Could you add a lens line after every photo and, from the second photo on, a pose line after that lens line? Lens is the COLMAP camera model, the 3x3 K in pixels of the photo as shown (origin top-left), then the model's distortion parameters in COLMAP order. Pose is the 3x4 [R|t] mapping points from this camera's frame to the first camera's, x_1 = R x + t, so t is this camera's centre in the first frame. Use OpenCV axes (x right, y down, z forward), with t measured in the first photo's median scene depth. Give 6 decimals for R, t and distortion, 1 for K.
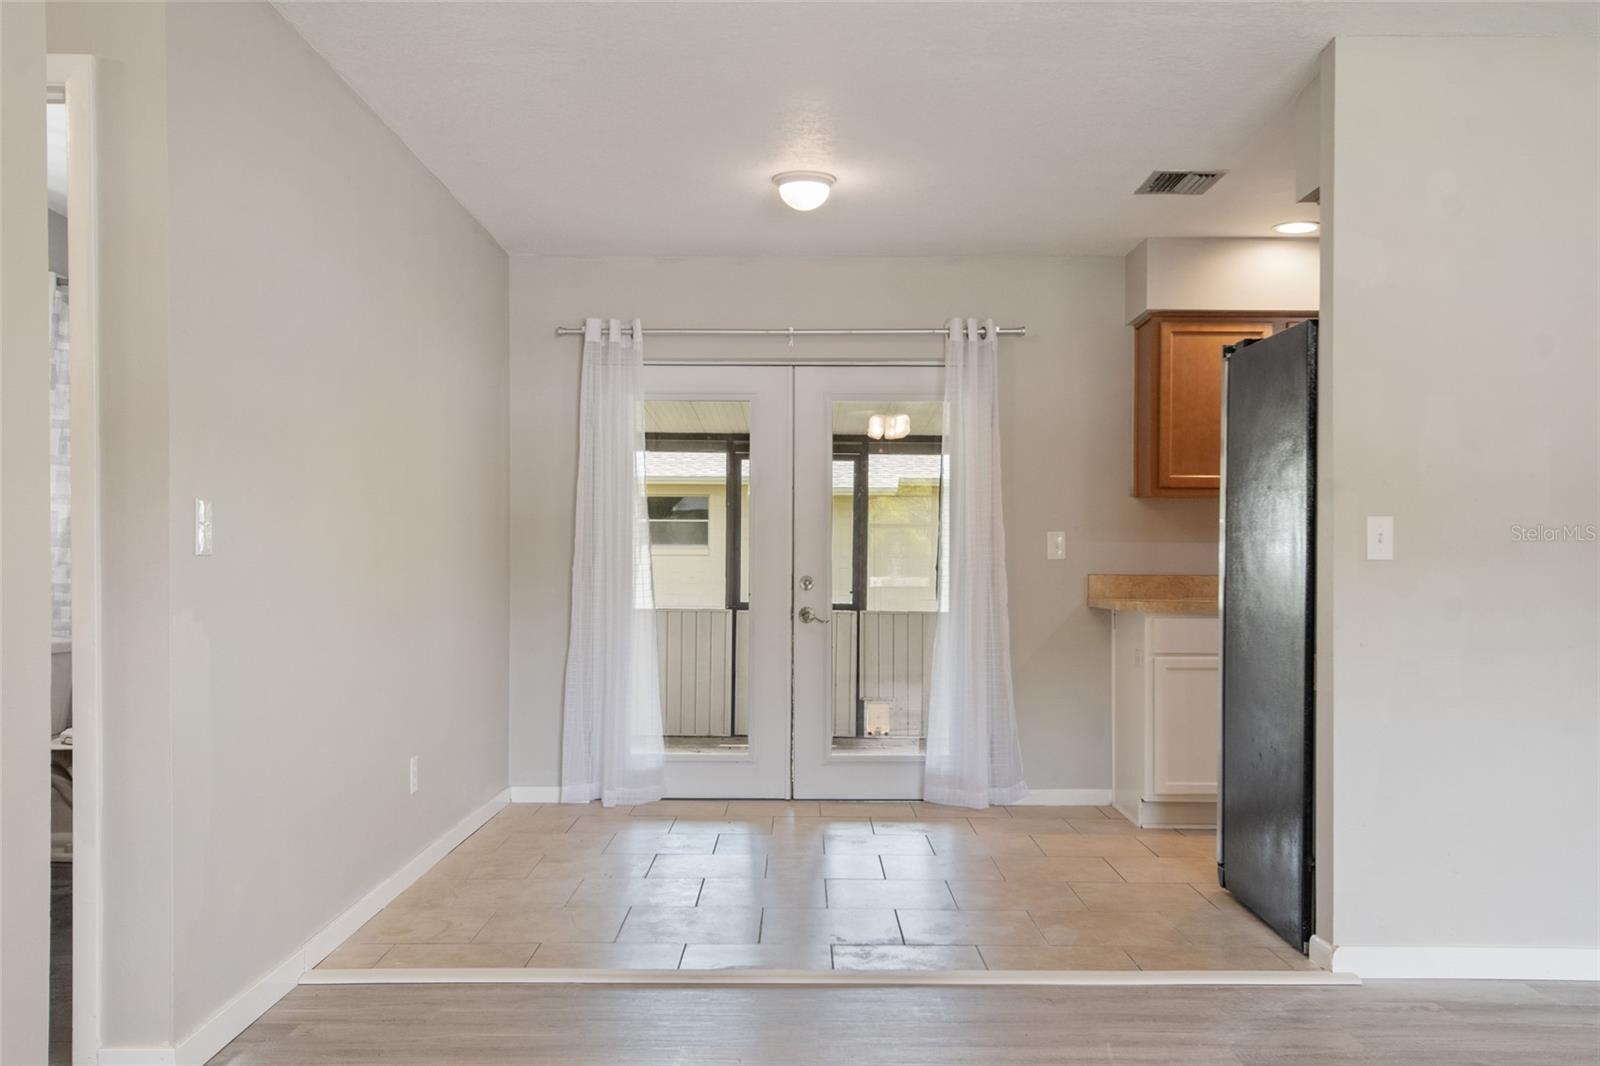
lens RADIAL K [[1402.7, 0, 801.7], [0, 1402.7, 586.6], [0, 0, 1]] dist [0.022708, -0.020363]
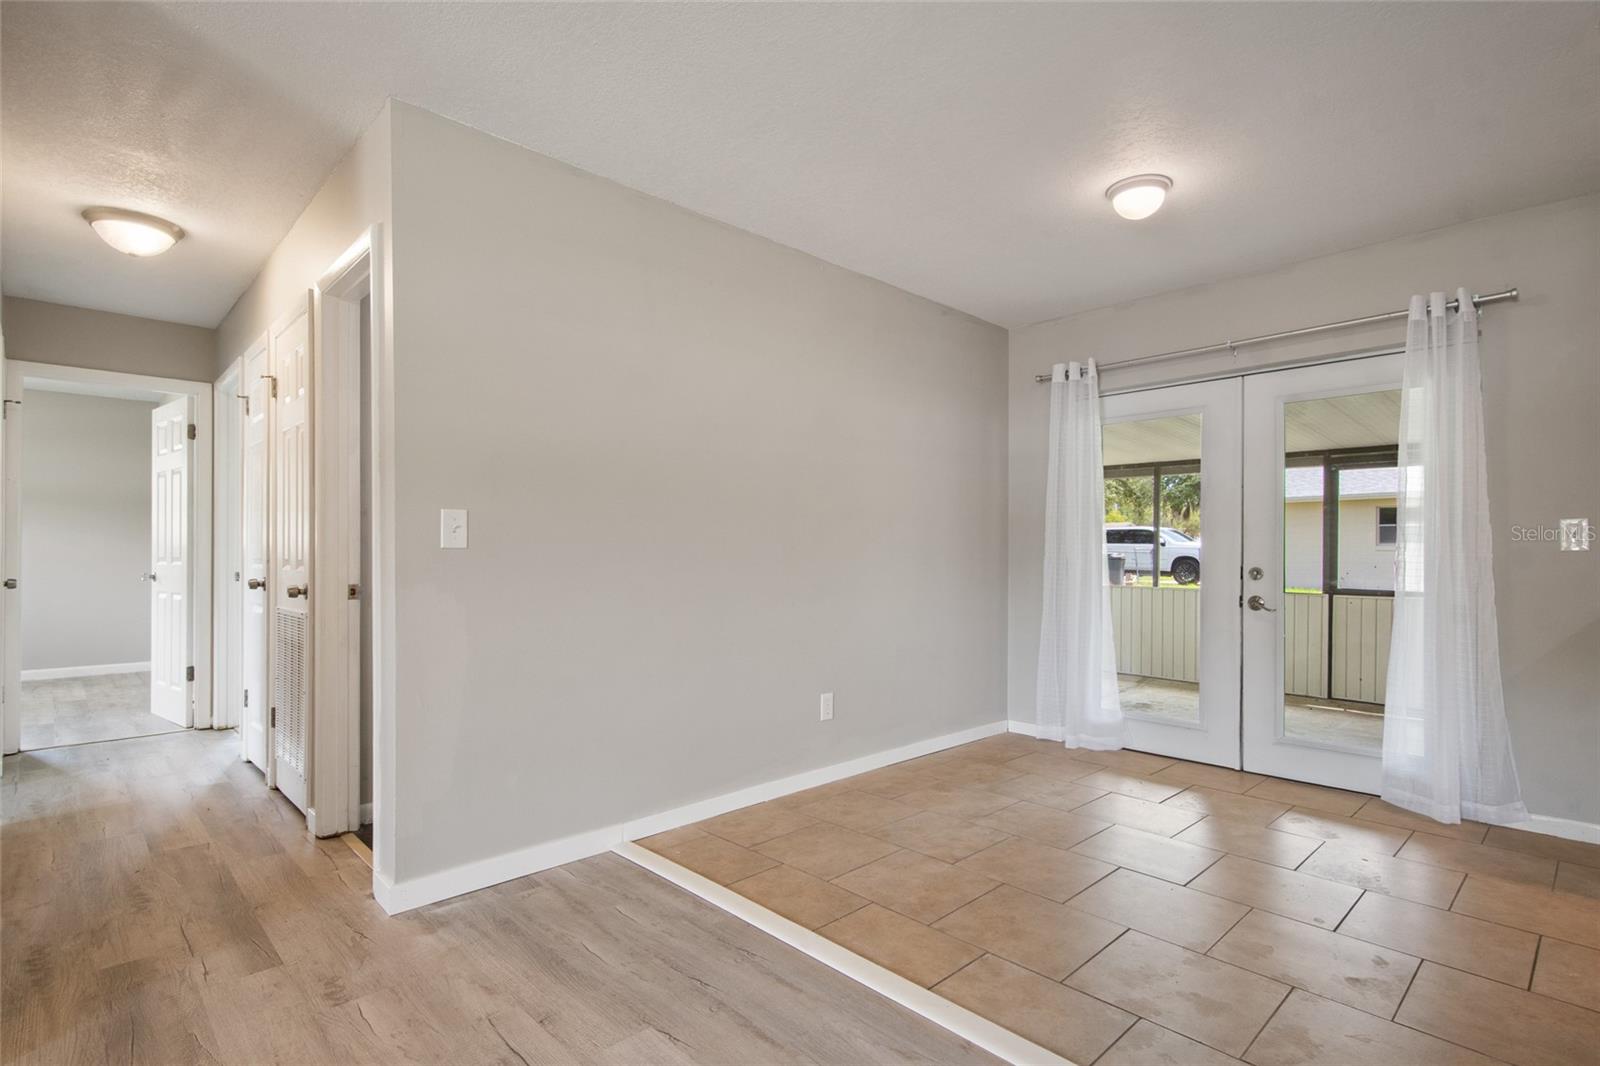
lens RADIAL K [[774.3, 0, 815.3], [0, 774.3, 553.5], [0, 0, 1]] dist [0.018601, -0.008203]
pose [[0.700229, 0.000090, -0.713918, 0.200587], [-0.014538, 0.999794, -0.014134, -0.004866], [0.713770, 0.020276, 0.700086, 0.343261]]
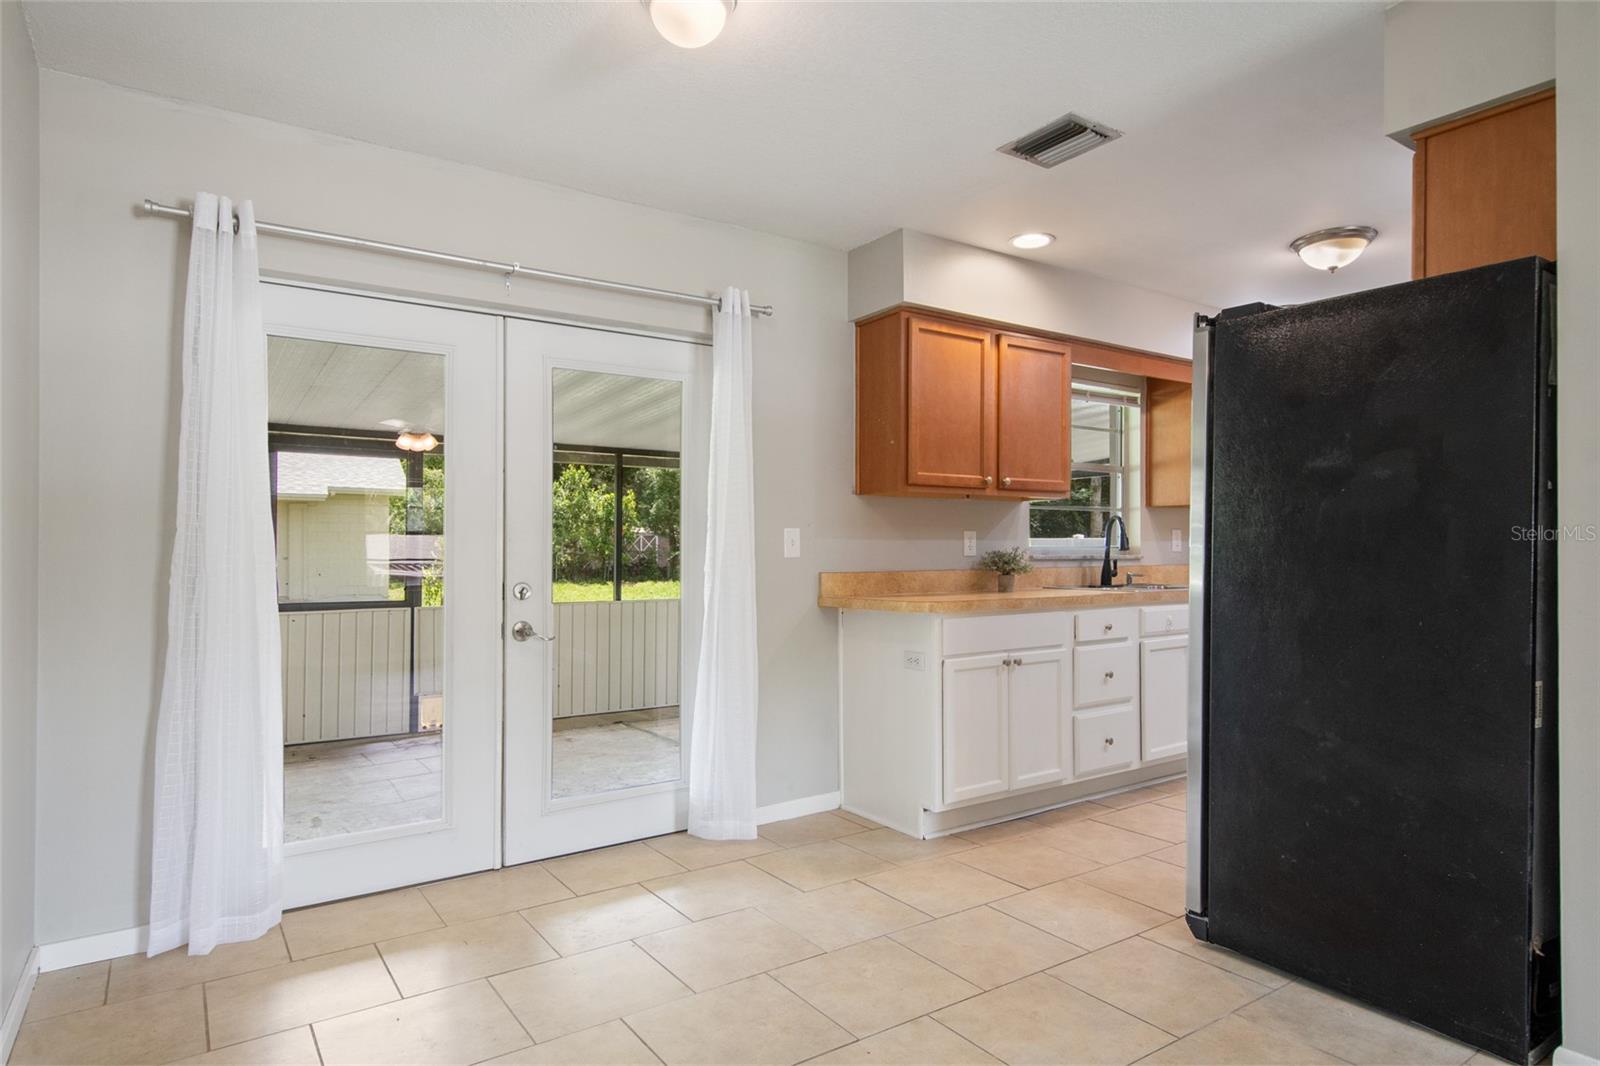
lens RADIAL K [[907.6, 0, 801.6], [0, 907.6, 548.3], [0, 0, 1]] dist [0.026876, -0.013179]
pose [[0.826458, -0.006591, 0.562960, -0.160775], [0.018461, 0.999711, -0.015397, -0.016394], [-0.562695, 0.023117, 0.826341, 0.495933]]
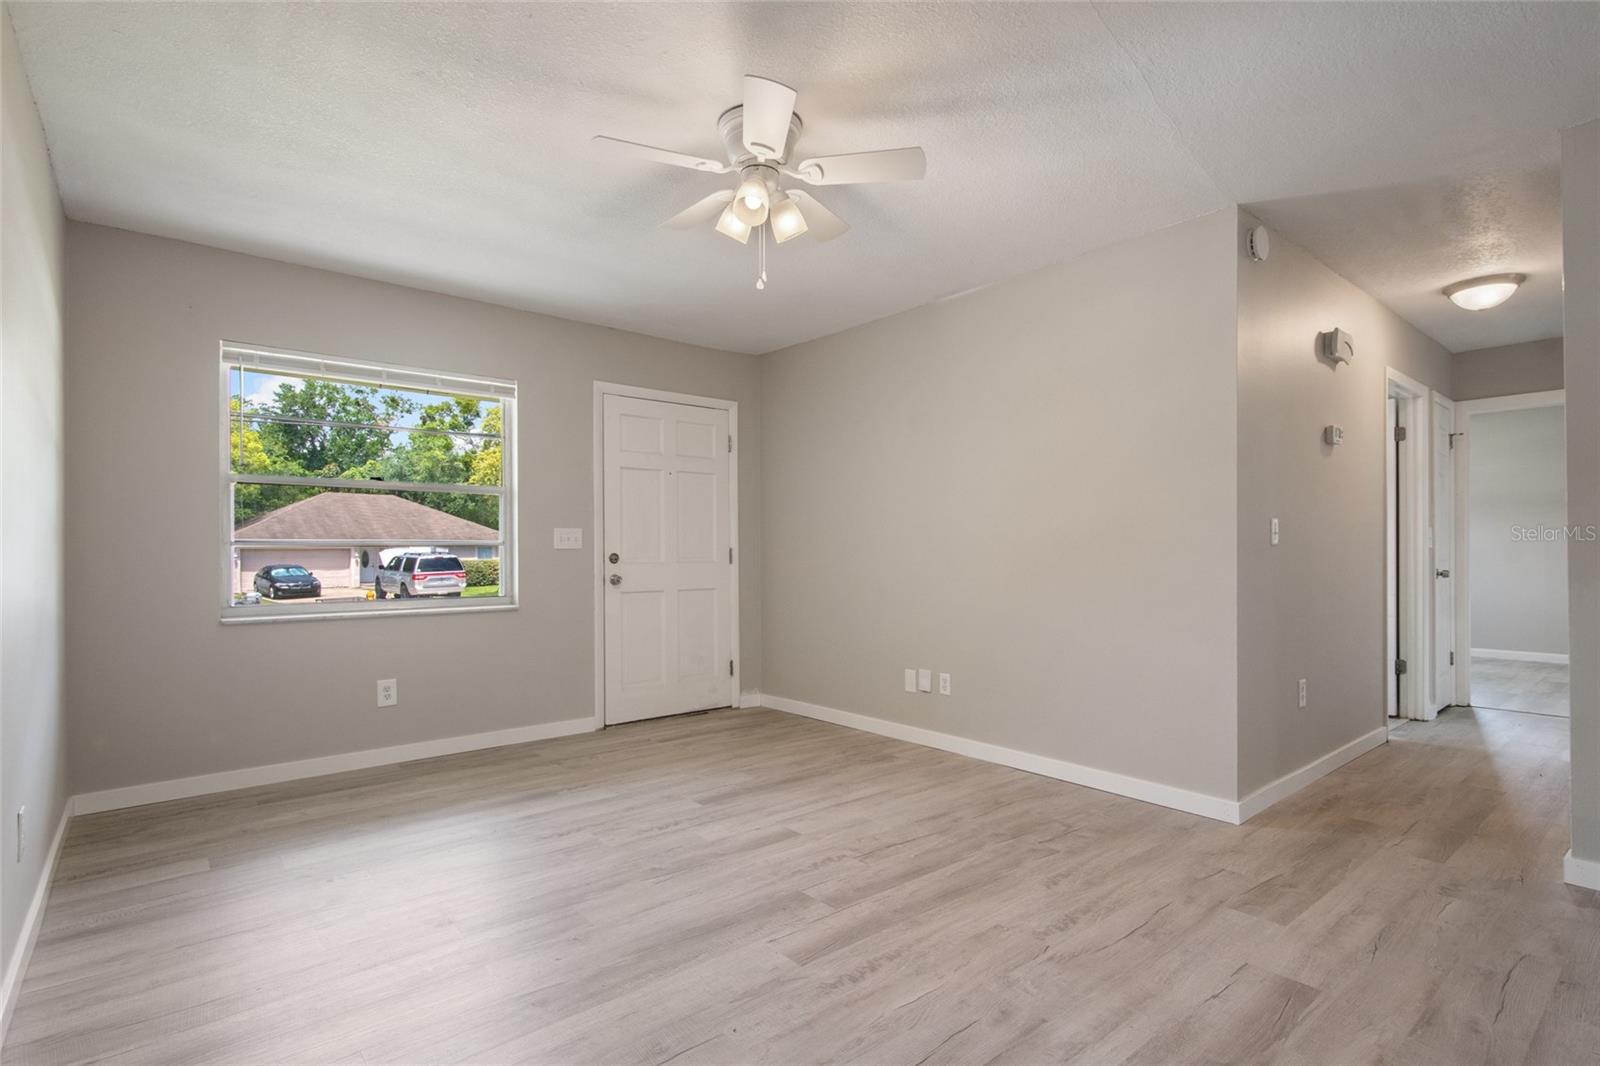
lens RADIAL K [[774.3, 0, 801.2], [0, 774.3, 542.8], [0, 0, 1]] dist [0.018601, -0.008203]
pose [[-0.771133, -0.007993, -0.636624, 0.356544], [-0.009049, 0.999958, -0.001594, -0.005437], [0.636610, 0.004532, -0.771173, 0.524257]]
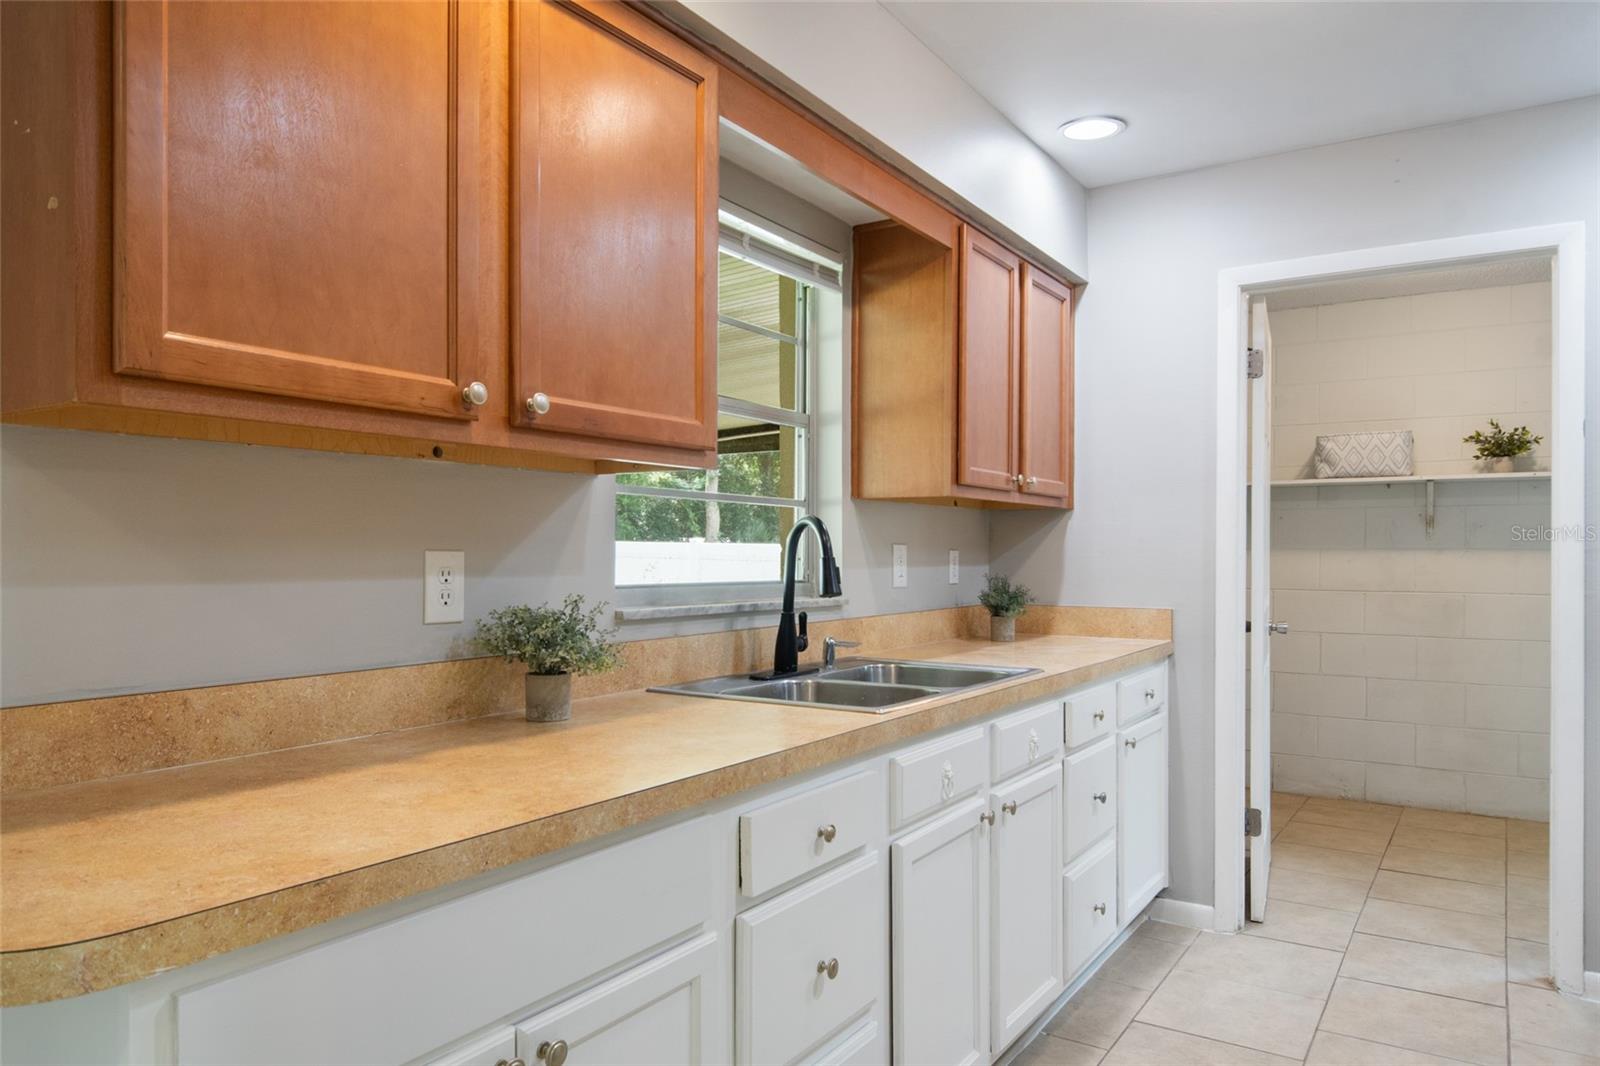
lens RADIAL K [[1086.8, 0, 806.0], [0, 1086.8, 557.1], [0, 0, 1]] dist [0.006812, 0.000406]
pose [[0.540359, -0.008135, 0.841395, 0.153668], [0.014966, 0.999888, 0.000056, -0.035522], [-0.841302, 0.012562, 0.540420, 0.766597]]
